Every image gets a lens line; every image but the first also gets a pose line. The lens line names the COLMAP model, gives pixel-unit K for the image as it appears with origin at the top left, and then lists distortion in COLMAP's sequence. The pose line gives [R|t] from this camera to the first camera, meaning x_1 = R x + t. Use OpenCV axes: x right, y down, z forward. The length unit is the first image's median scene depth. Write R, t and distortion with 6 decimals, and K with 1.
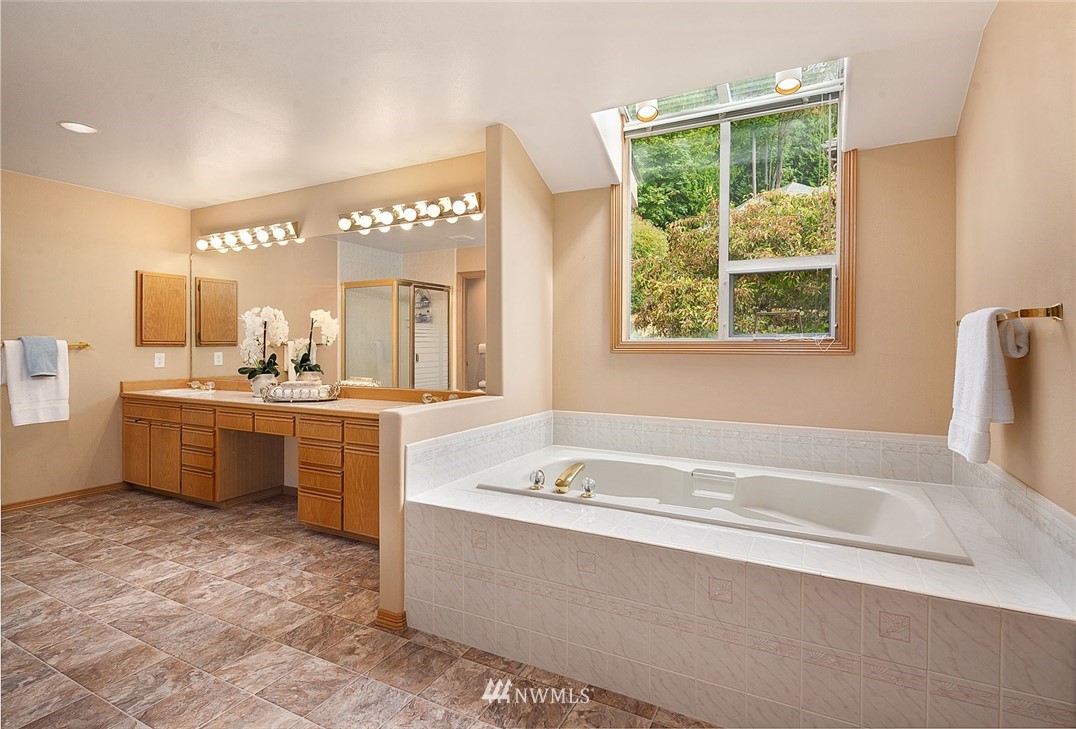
lens RADIAL K [[524.2, 0, 541.5], [0, 524.2, 346.7], [0, 0, 1]] dist [0.007400, -0.005207]
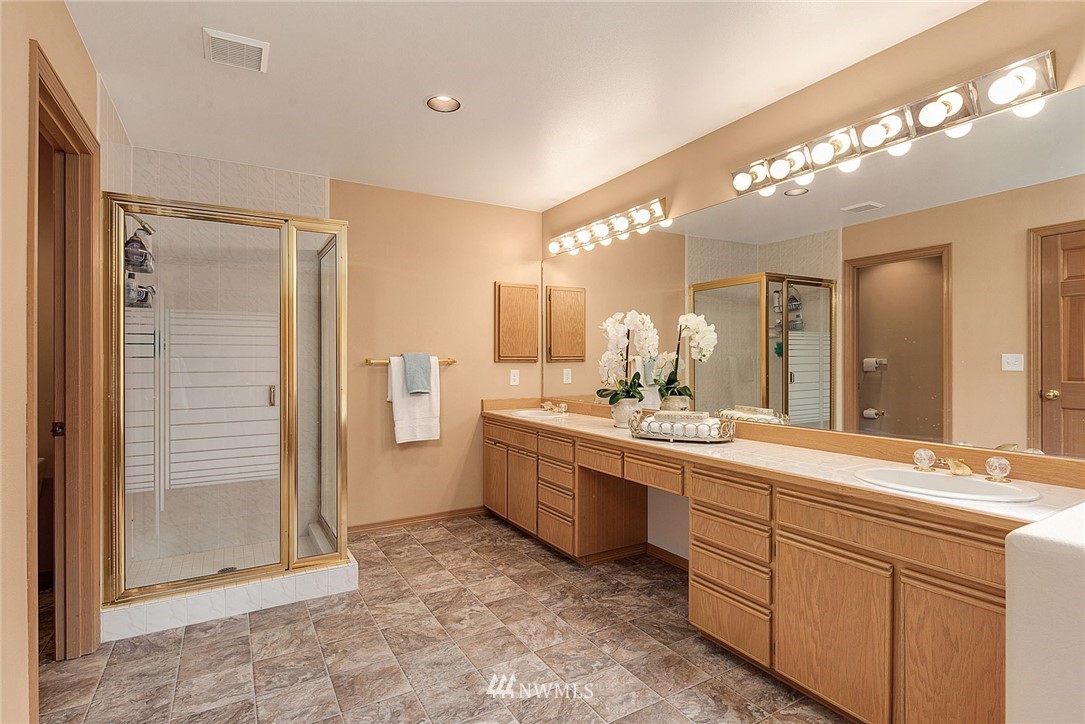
lens RADIAL K [[528.6, 0, 543.6], [0, 528.6, 361.3], [0, 0, 1]] dist [0.007400, -0.005207]
pose [[0.849470, -0.000829, -0.527637, -0.214184], [0.000392, 0.999999, -0.000941, -0.001852], [0.527637, 0.000593, 0.849470, 0.263457]]
